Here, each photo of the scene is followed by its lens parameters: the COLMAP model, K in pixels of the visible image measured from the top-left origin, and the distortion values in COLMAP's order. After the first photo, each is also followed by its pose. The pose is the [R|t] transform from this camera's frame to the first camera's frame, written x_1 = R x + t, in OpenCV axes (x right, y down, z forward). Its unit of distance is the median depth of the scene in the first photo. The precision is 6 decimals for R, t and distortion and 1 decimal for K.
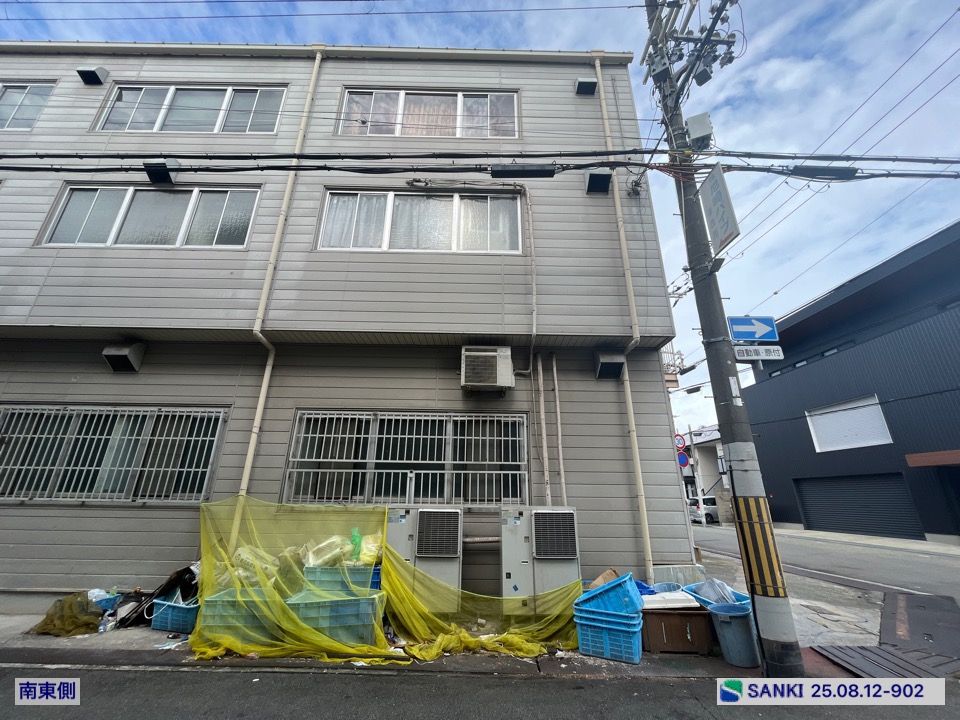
lens RADIAL K [[385.9, 0, 476.6], [0, 385.9, 359.3], [0, 0, 1]] dist [-0.002531, -0.000017]
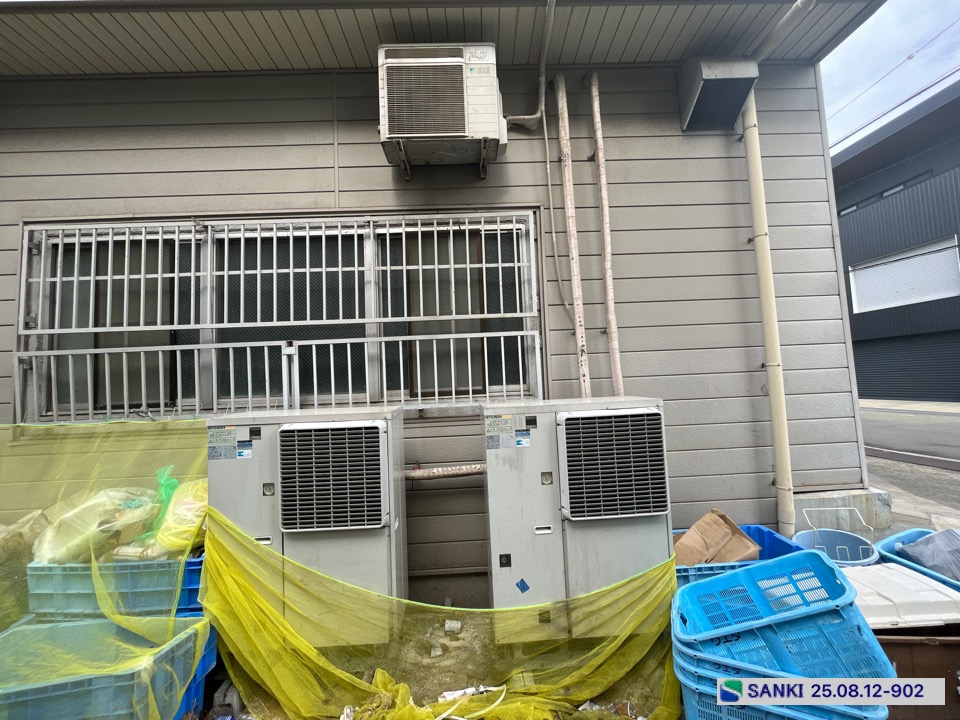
lens RADIAL K [[385.9, 0, 476.6], [0, 385.9, 359.3], [0, 0, 1]] dist [-0.002531, -0.000017]
pose [[0.998419, -0.053222, 0.018092, 0.045675], [0.046027, 0.958775, 0.280413, 0.190142], [-0.032270, -0.279137, 0.959709, 0.543181]]
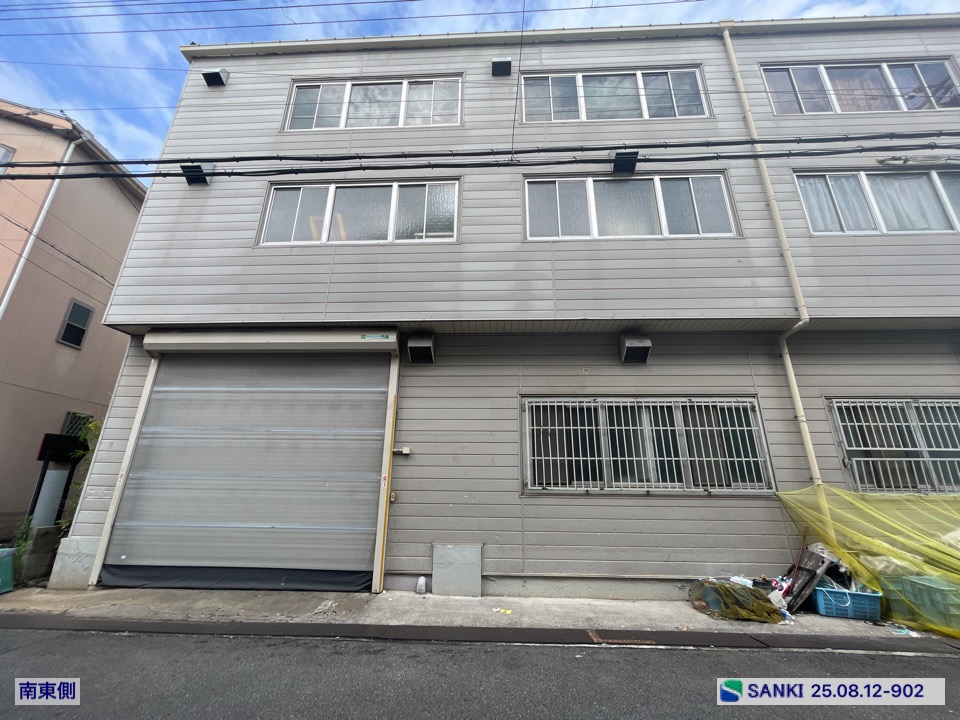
lens RADIAL K [[384.6, 0, 476.6], [0, 384.6, 359.8], [0, 0, 1]] dist [-0.003456, -0.000122]
pose [[0.998326, -0.019136, -0.054584, -1.371170], [0.020815, 0.999322, 0.030369, -0.016651], [0.053966, -0.031455, 0.998047, -0.024659]]
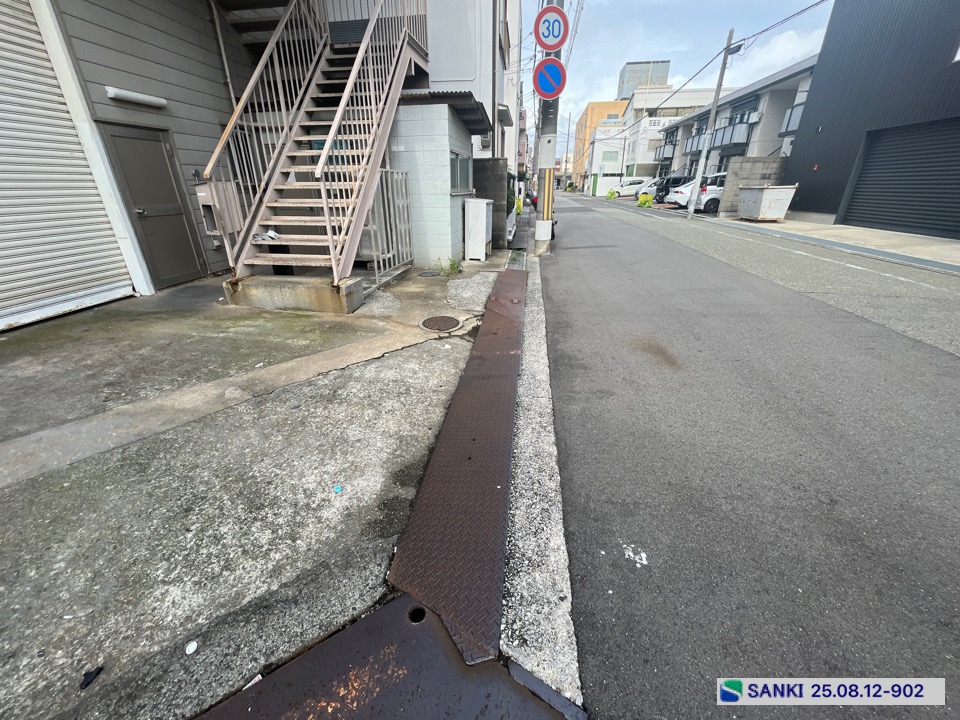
lens RADIAL K [[386.7, 0, 477.8], [0, 386.7, 359.2], [0, 0, 1]] dist [-0.002416, -0.000253]
pose [[0.986080, 0.052608, -0.157727, 1.356786], [0.072087, 0.719561, 0.690677, 0.453745], [0.149830, -0.692433, 0.705753, 1.133566]]
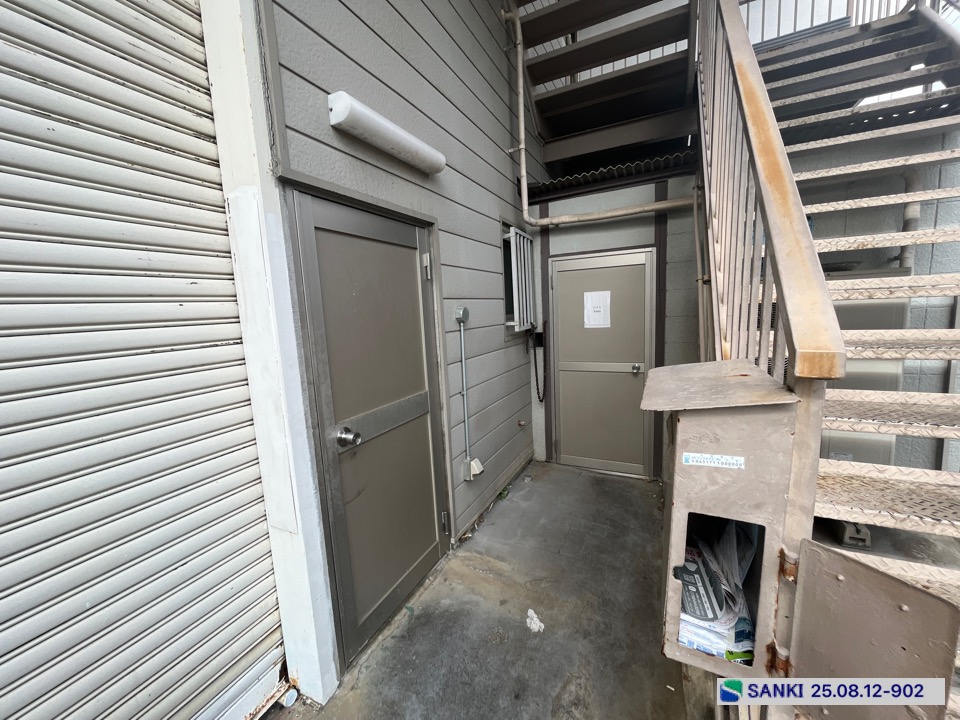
lens RADIAL K [[385.9, 0, 476.6], [0, 385.9, 359.3], [0, 0, 1]] dist [-0.002531, -0.000017]
pose [[0.889845, 0.000075, -0.456263, 0.726657], [0.213290, 0.883939, 0.416123, 0.597598], [0.403341, -0.467601, 0.786553, 1.656293]]
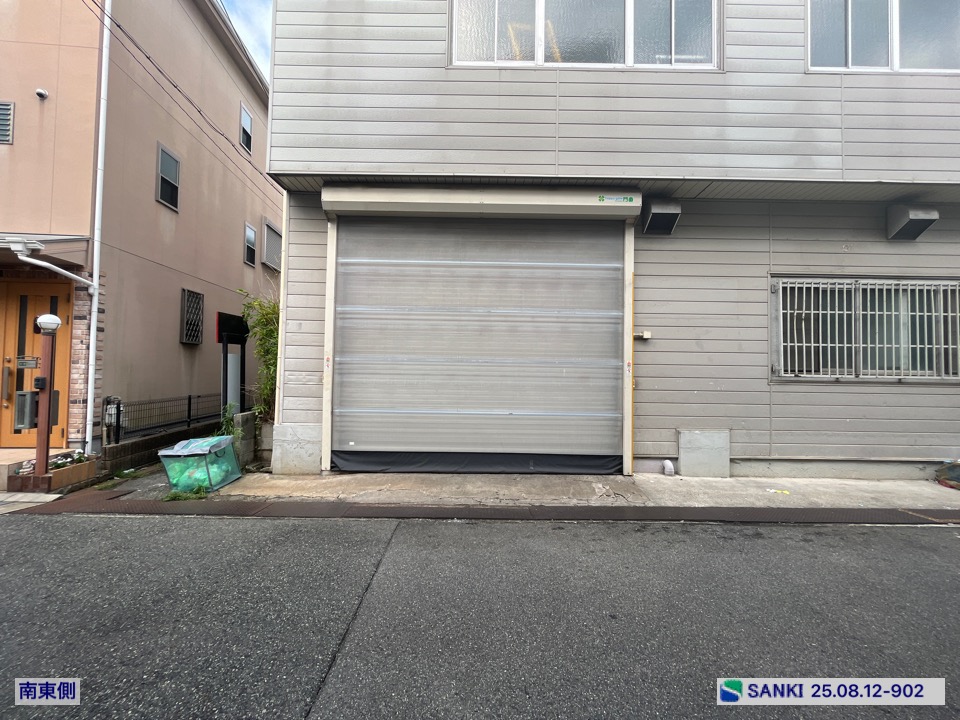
lens RADIAL K [[386.7, 0, 477.8], [0, 386.7, 359.2], [0, 0, 1]] dist [-0.002416, -0.000253]
pose [[0.999897, 0.003594, -0.013906, -2.015092], [0.000970, 0.949080, 0.315034, 0.014701], [0.014331, -0.315015, 0.948978, 0.075757]]
